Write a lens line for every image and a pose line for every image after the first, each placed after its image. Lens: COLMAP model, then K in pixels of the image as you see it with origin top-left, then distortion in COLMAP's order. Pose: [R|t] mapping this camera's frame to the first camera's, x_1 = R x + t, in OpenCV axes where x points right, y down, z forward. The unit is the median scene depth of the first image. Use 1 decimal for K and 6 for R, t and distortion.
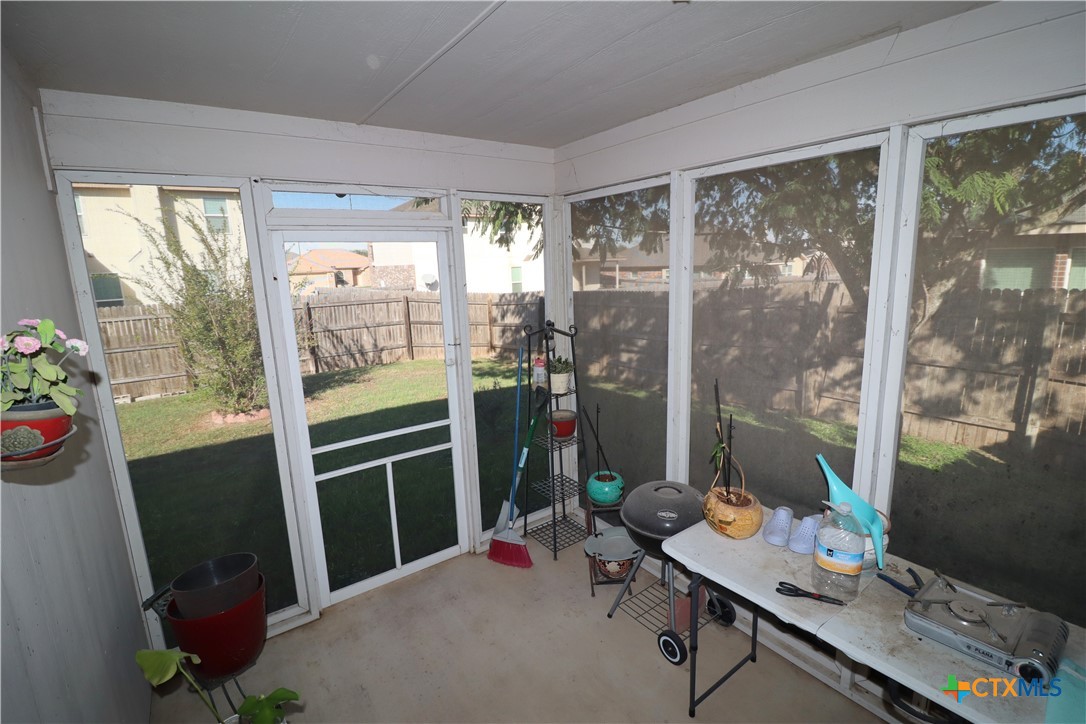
lens RADIAL K [[508.7, 0, 543.7], [0, 508.7, 360.1], [0, 0, 1]] dist [-0.005514, -0.009412]
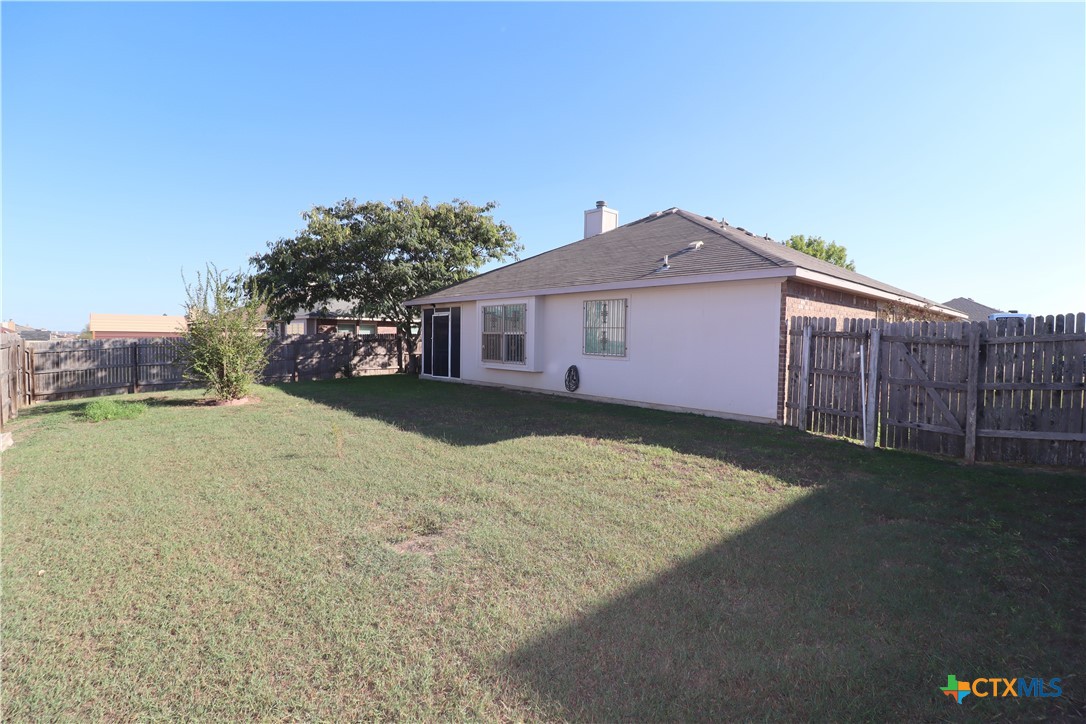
lens RADIAL K [[508.7, 0, 544.0], [0, 508.7, 361.2], [0, 0, 1]] dist [-0.005514, -0.009412]
pose [[-0.124192, -0.010877, 0.992199, -1.295321], [0.186366, 0.981889, 0.034091, 0.066516], [-0.974600, 0.189146, -0.119915, 0.133144]]
